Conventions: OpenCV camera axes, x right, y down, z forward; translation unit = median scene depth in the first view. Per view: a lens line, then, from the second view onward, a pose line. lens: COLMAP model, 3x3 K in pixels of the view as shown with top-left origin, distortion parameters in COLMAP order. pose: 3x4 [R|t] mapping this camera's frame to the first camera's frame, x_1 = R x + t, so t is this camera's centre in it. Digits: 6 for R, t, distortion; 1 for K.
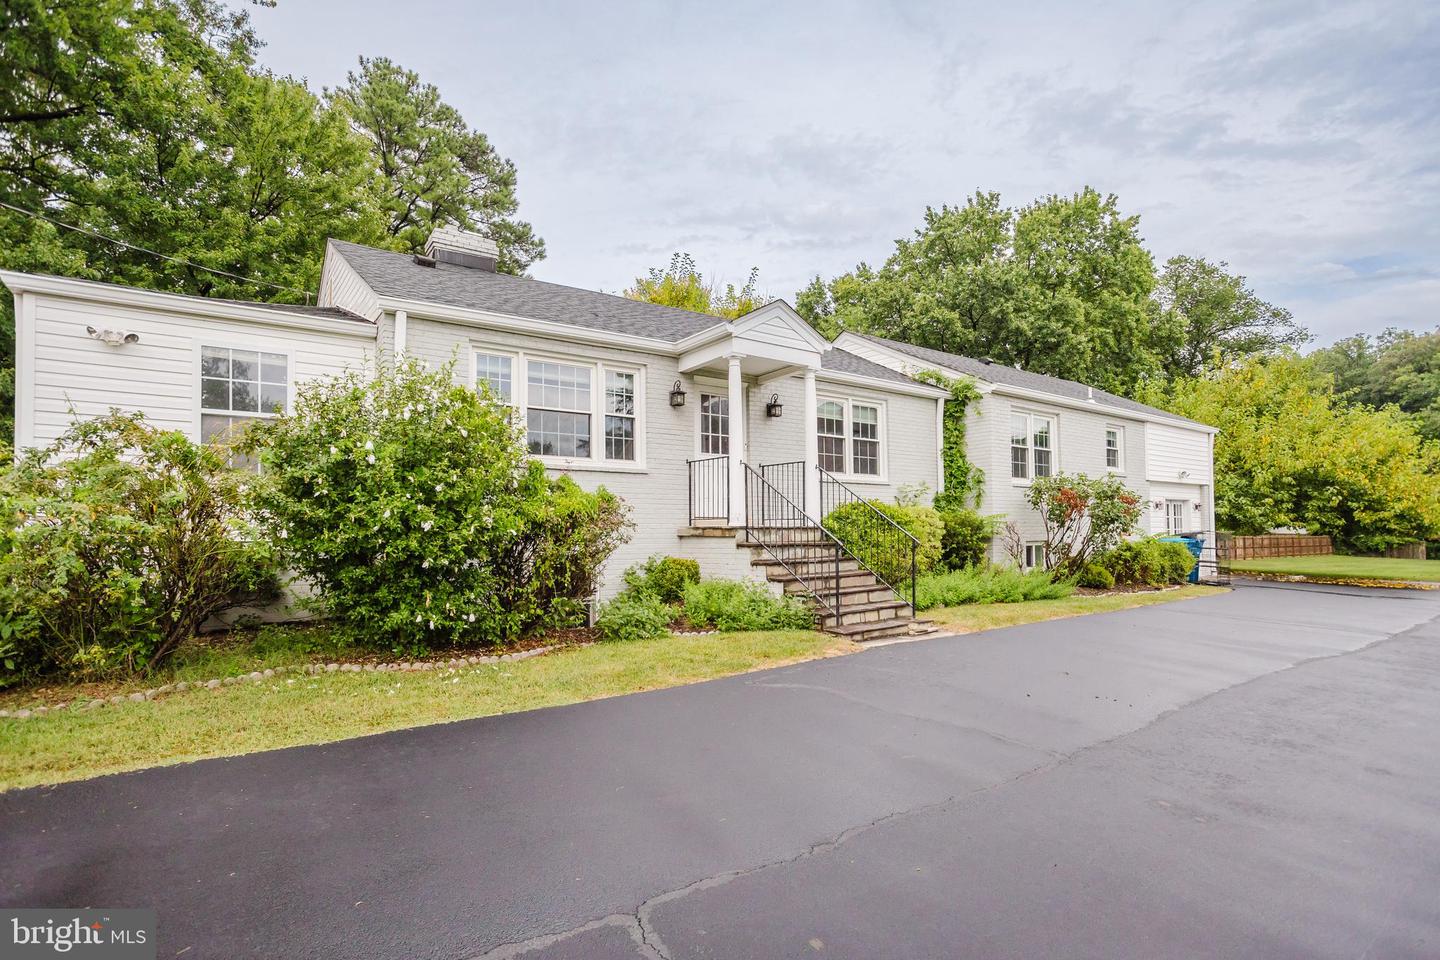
lens RADIAL K [[705.4, 0, 755.8], [0, 705.4, 512.3], [0, 0, 1]] dist [-0.013950, 0.004713]
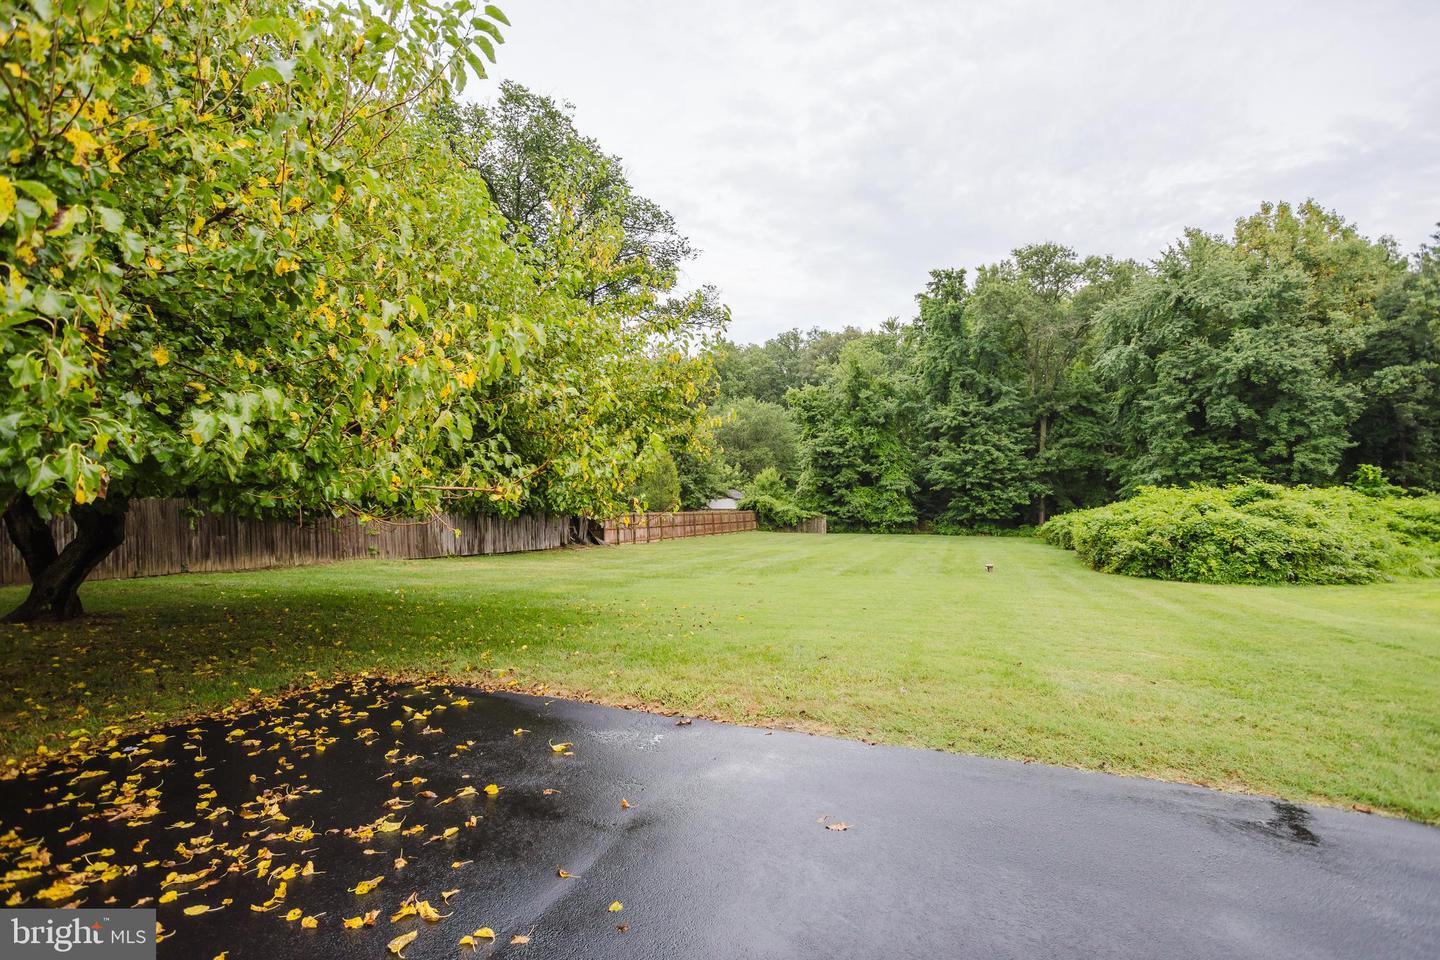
lens RADIAL K [[705.4, 0, 712.1], [0, 705.4, 483.1], [0, 0, 1]] dist [-0.013950, 0.004713]
pose [[0.841349, 0.008809, 0.540420, 0.825167], [-0.002743, 0.999924, -0.012029, 0.023355], [-0.540485, 0.008639, 0.841310, 0.719530]]
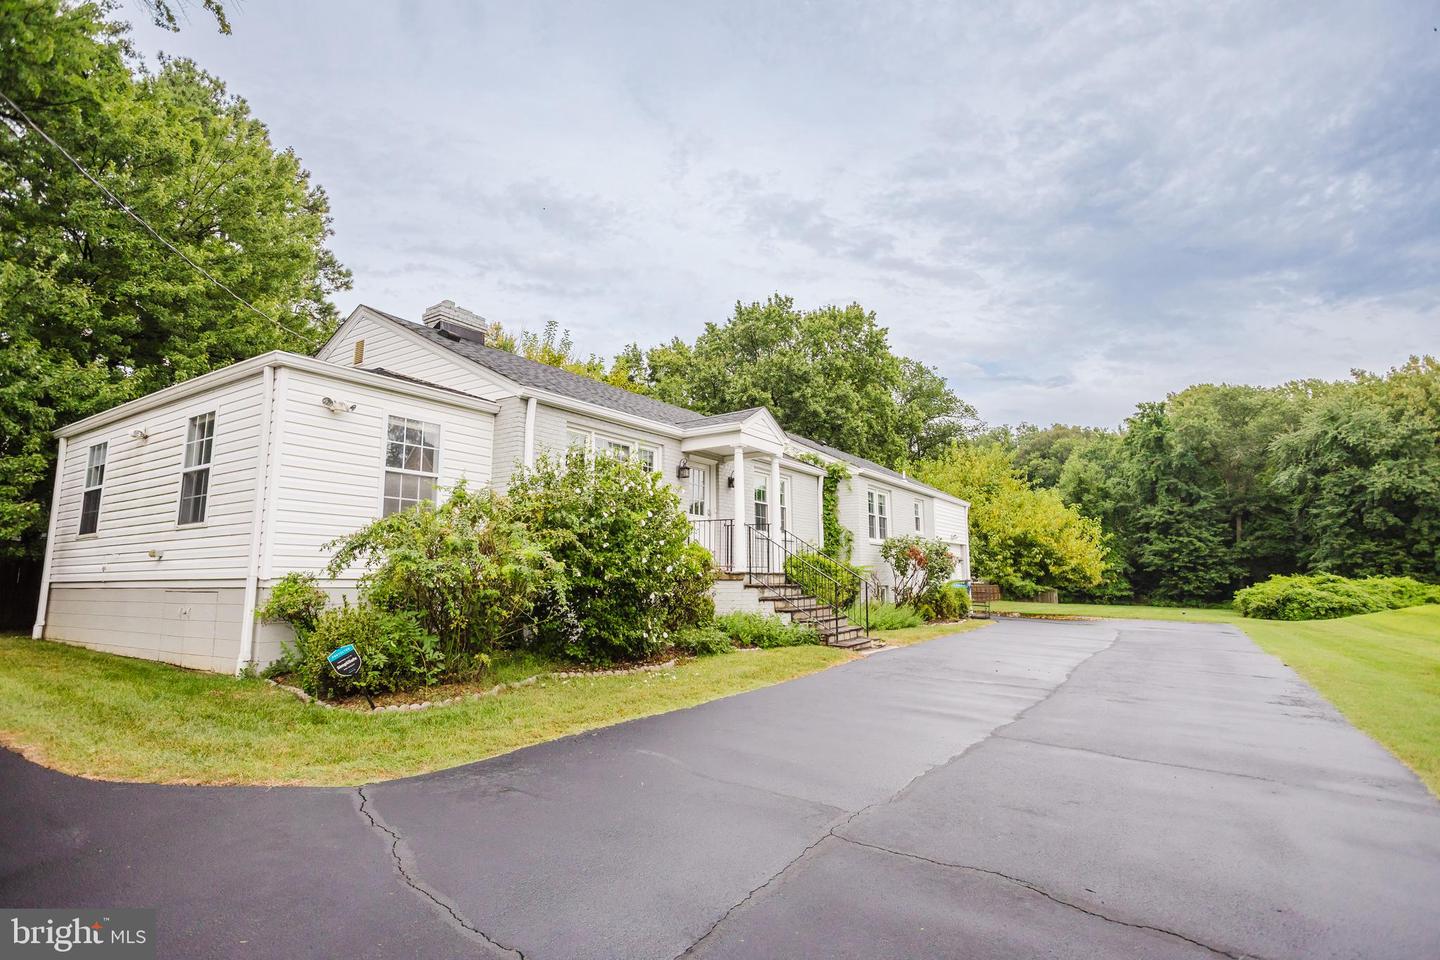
lens RADIAL K [[730.0, 0, 726.0], [0, 730.0, 476.2], [0, 0, 1]] dist [-0.017726, 0.007106]
pose [[0.934745, 0.057457, 0.350642, -0.271163], [-0.017537, 0.993097, -0.115979, 0.000579], [-0.354886, 0.102262, 0.929300, -0.144558]]
